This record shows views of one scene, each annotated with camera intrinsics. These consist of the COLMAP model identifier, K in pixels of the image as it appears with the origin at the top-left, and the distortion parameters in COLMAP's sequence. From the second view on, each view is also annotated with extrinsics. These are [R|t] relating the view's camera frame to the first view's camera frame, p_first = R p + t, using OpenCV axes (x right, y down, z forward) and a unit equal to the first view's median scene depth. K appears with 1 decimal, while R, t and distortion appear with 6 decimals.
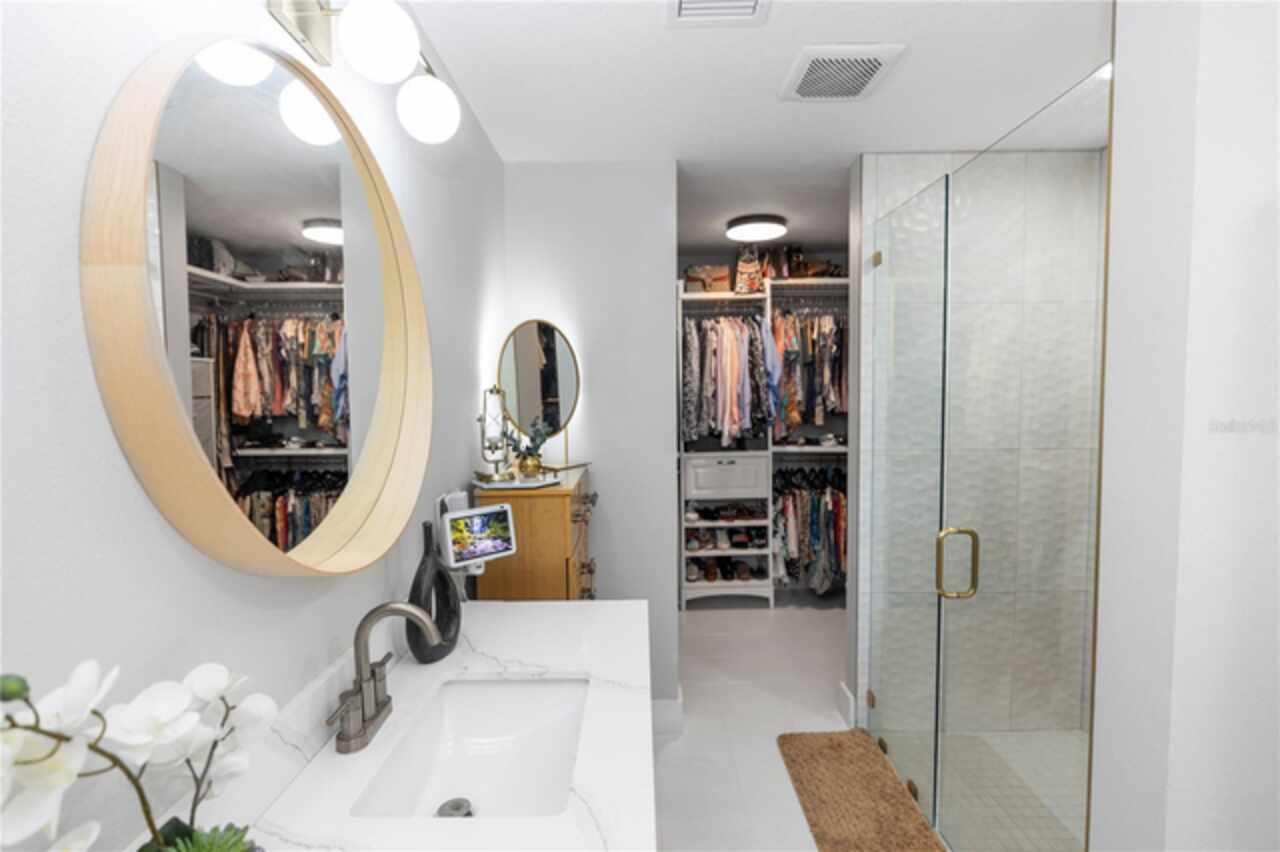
lens RADIAL K [[604.6, 0, 640.9], [0, 604.6, 427.2], [0, 0, 1]] dist [-0.001199, -0.000013]
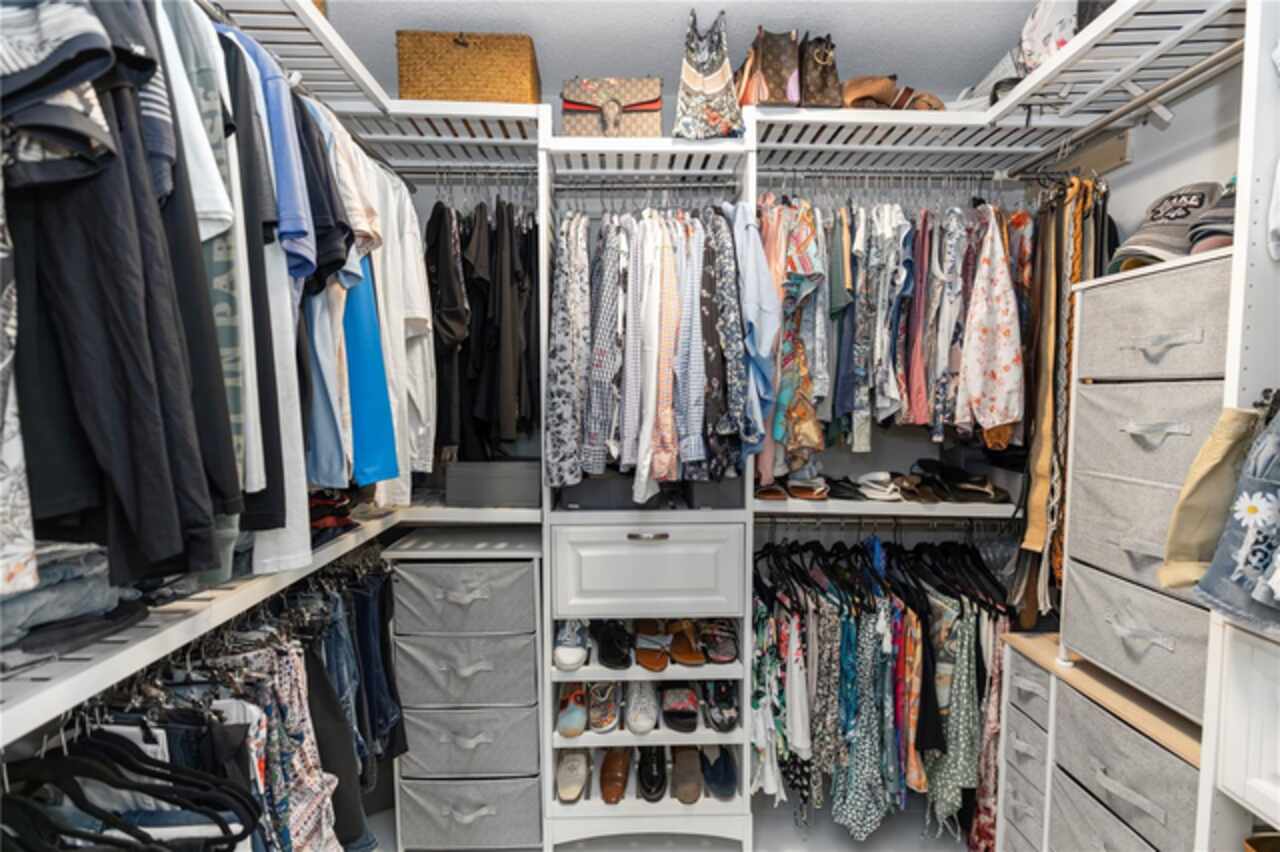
lens RADIAL K [[571.8, 0, 639.0], [0, 571.8, 428.9], [0, 0, 1]] dist [0.014051, -0.000008]
pose [[0.999765, 0.016635, 0.013893, 0.128108], [-0.016658, 0.999860, 0.001531, -0.019022], [-0.013866, -0.001762, 0.999902, 0.590478]]
